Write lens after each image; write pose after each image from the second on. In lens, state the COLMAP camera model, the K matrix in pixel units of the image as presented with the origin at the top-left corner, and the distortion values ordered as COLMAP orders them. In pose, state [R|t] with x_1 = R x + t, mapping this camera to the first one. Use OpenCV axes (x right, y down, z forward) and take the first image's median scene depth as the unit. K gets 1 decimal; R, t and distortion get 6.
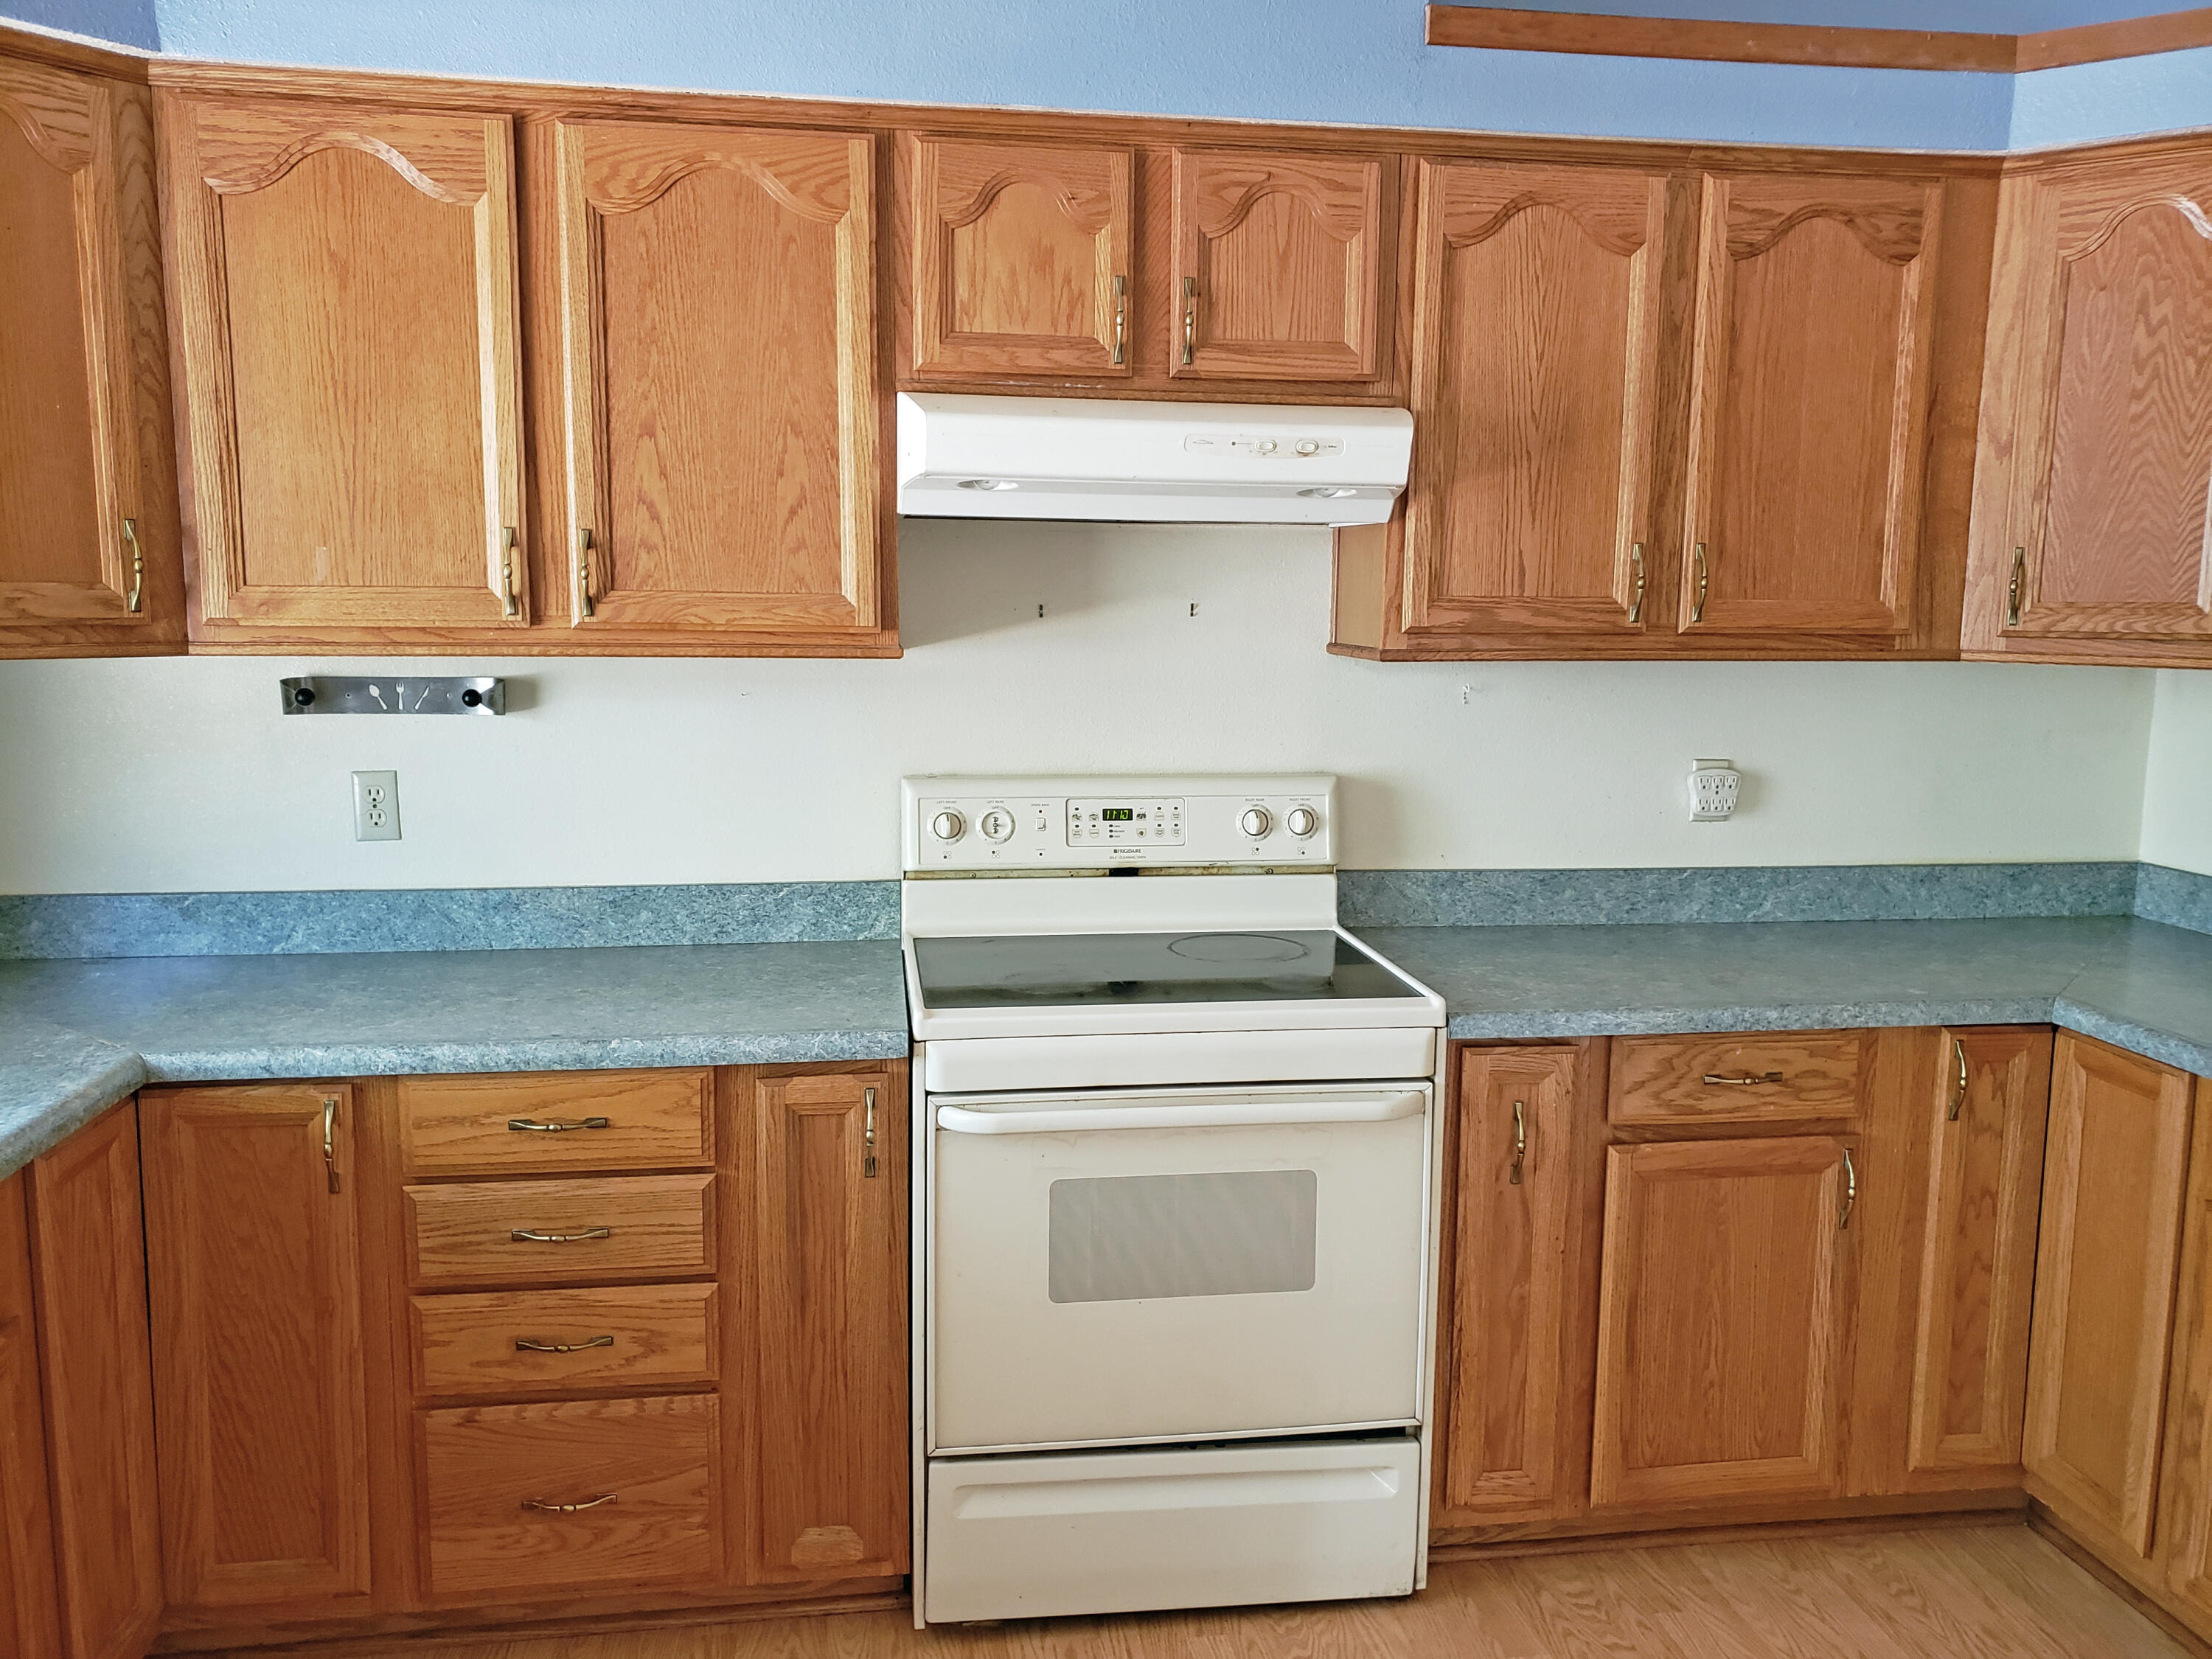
lens RADIAL K [[1663.6, 0, 1106.0], [0, 1663.6, 829.5], [0, 0, 1]] dist [-0.010026, 0.008051]
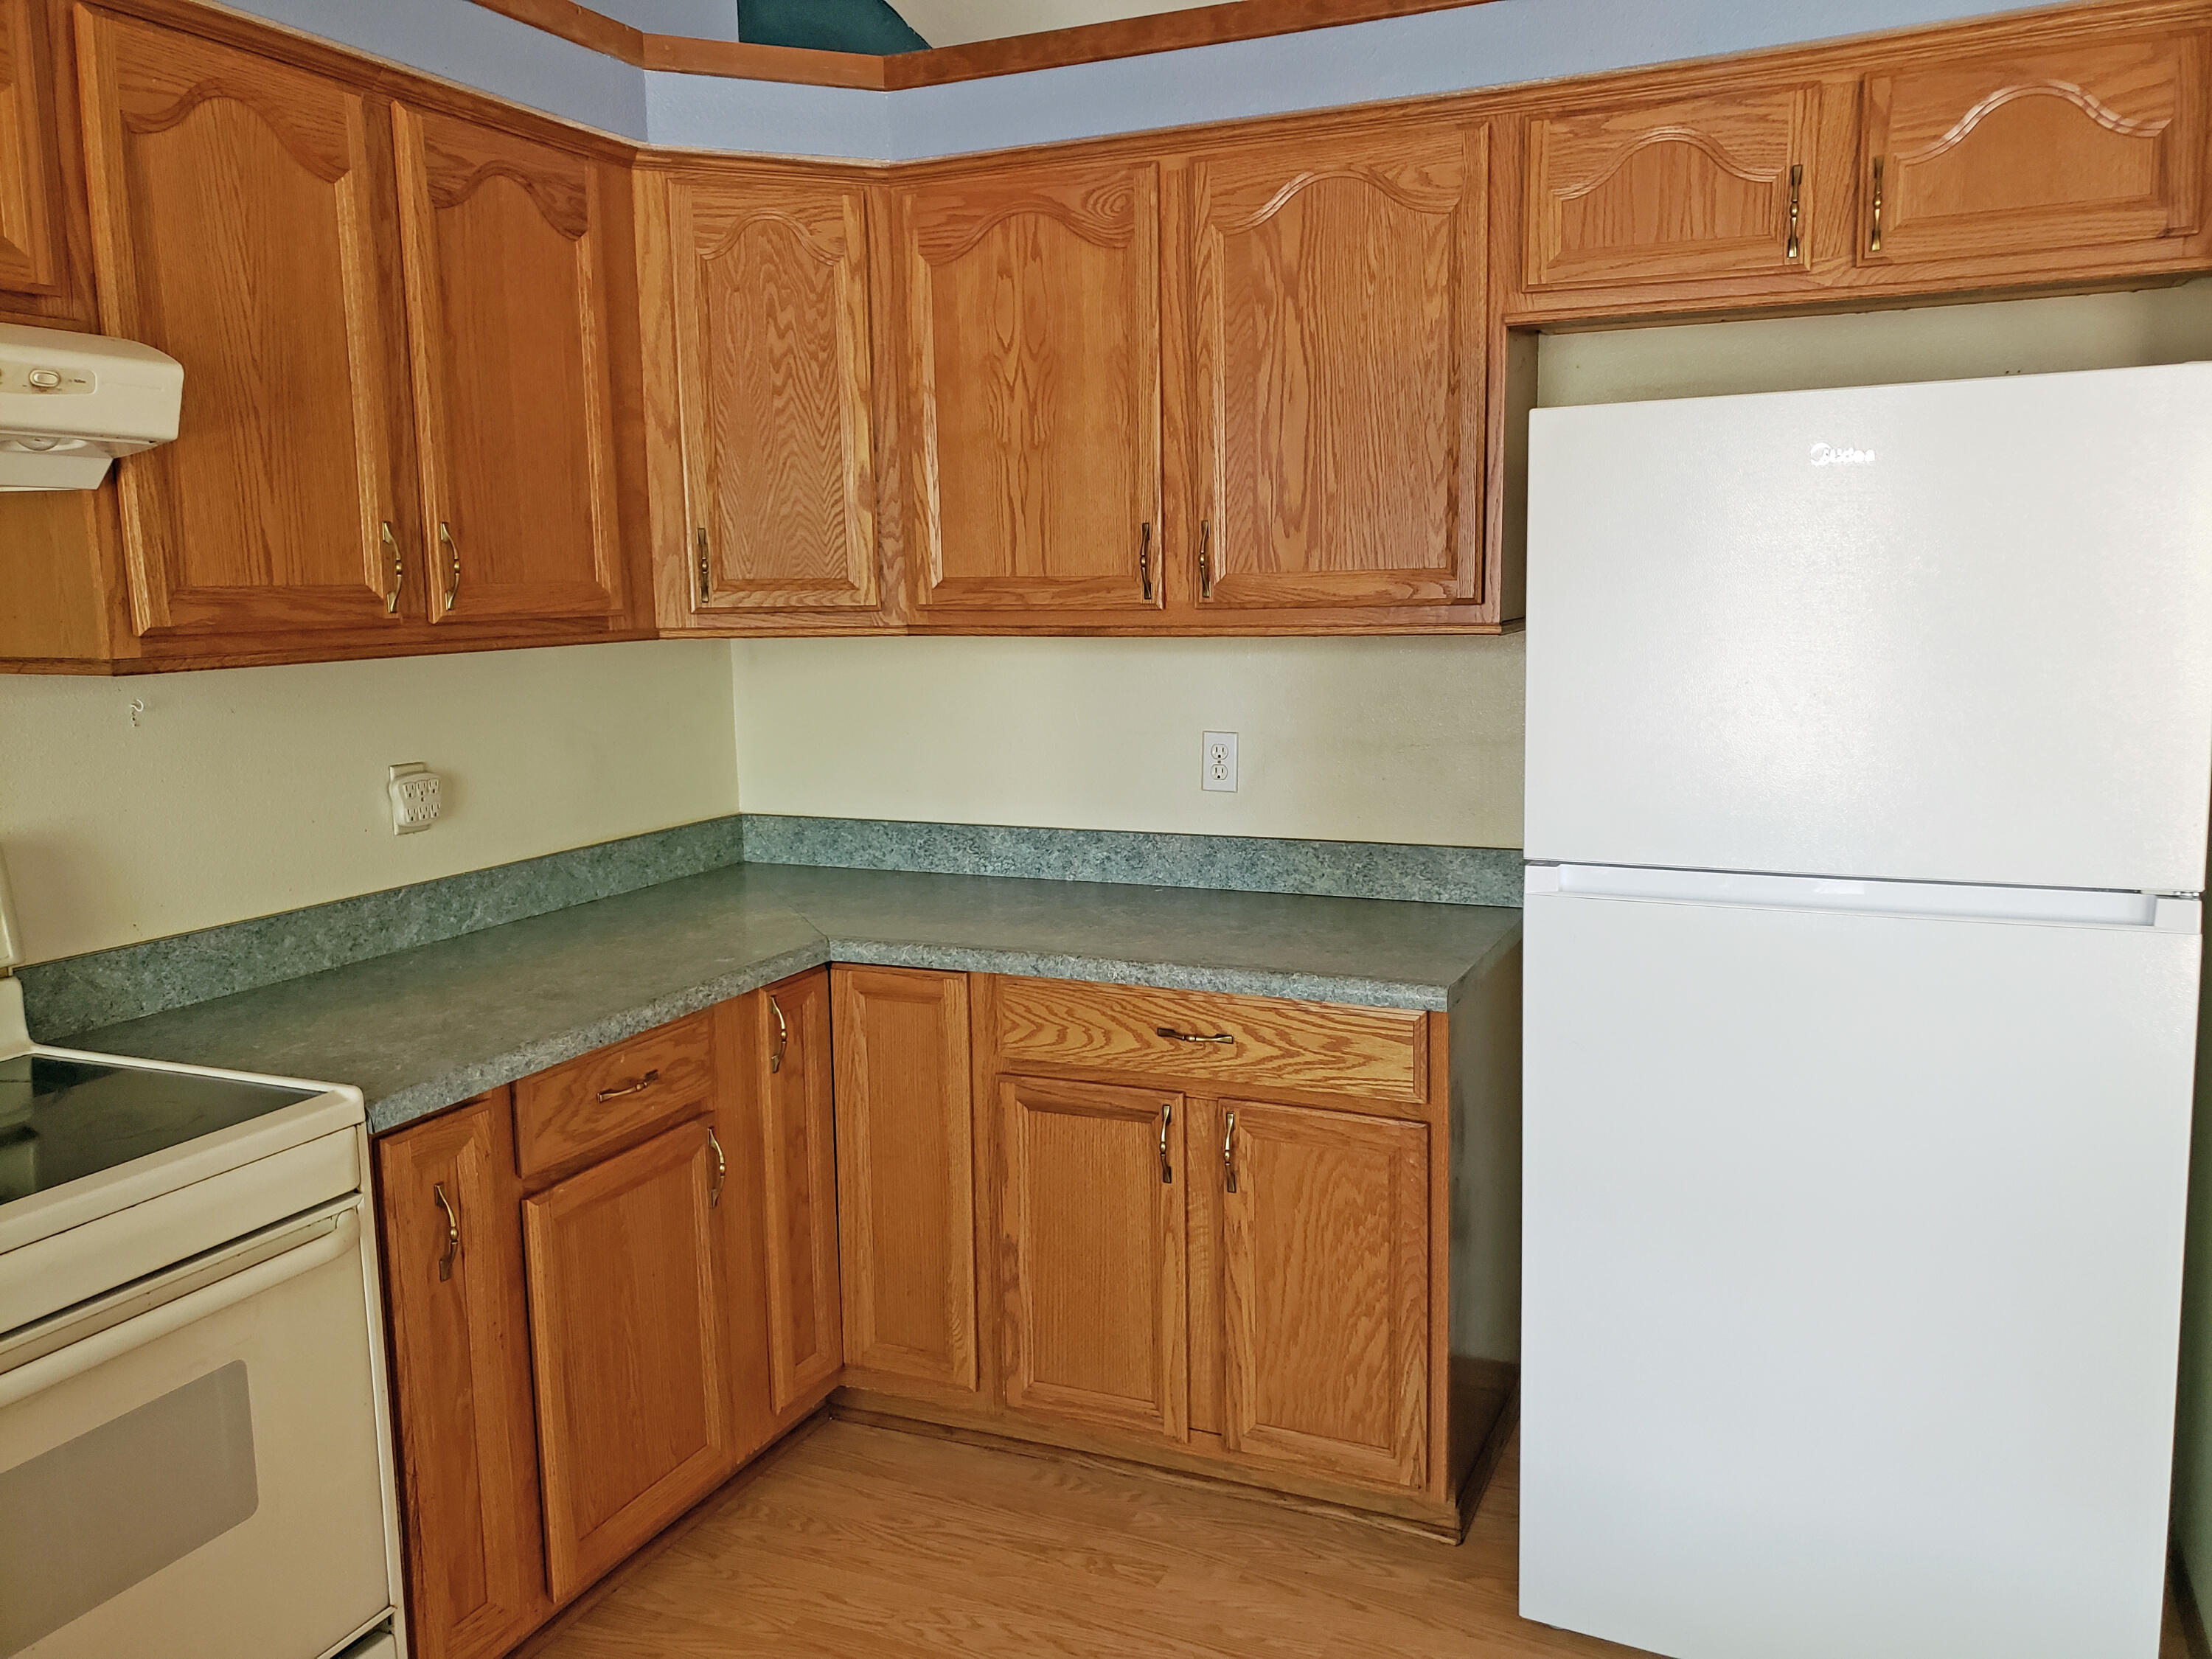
lens RADIAL K [[1700.1, 0, 1106.0], [0, 1700.1, 829.5], [0, 0, 1]] dist [0.005621, -0.004667]
pose [[0.525567, -0.142217, 0.838781, -0.264382], [0.140553, 0.986895, 0.079262, -0.033222], [-0.839061, 0.076235, 0.538669, 0.232784]]
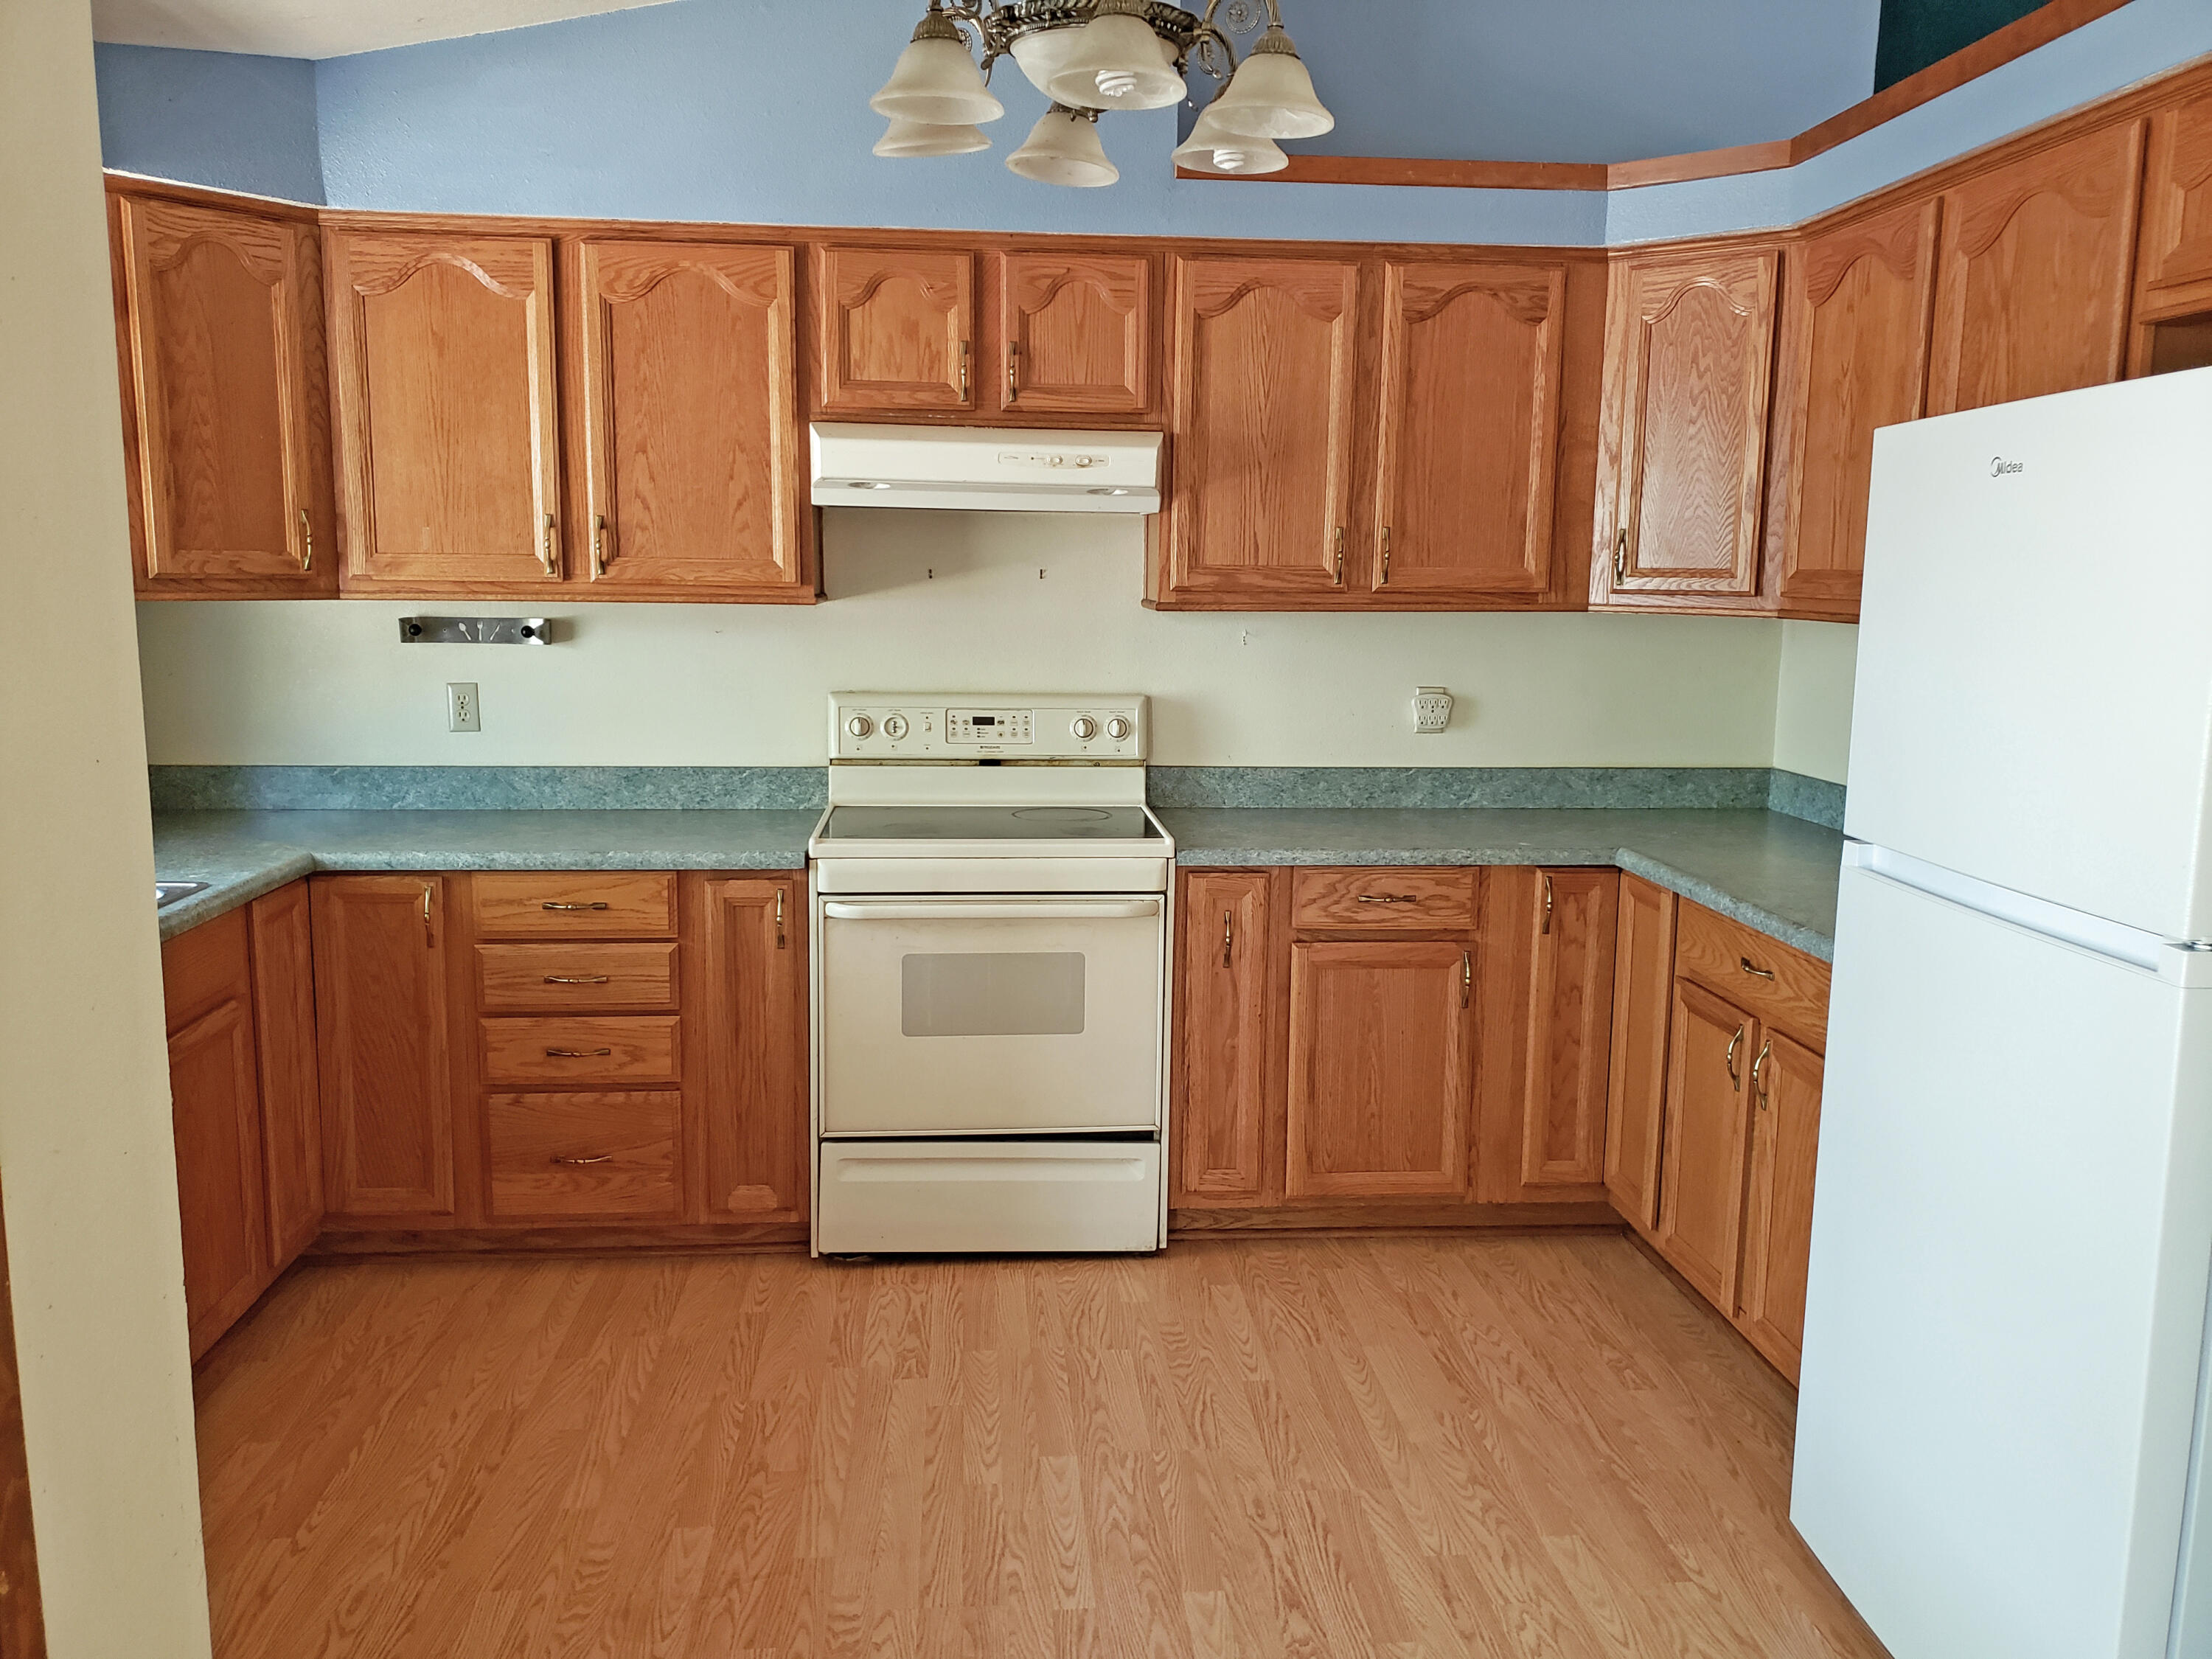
lens RADIAL K [[1685.0, 0, 1128.9], [0, 1685.0, 843.0], [0, 0, 1]] dist [0.008421, -0.069085]
pose [[0.998536, 0.011685, -0.052815, 0.232404], [-0.010803, 0.999798, 0.016953, 0.077853], [0.053002, -0.016358, 0.998460, -0.463474]]
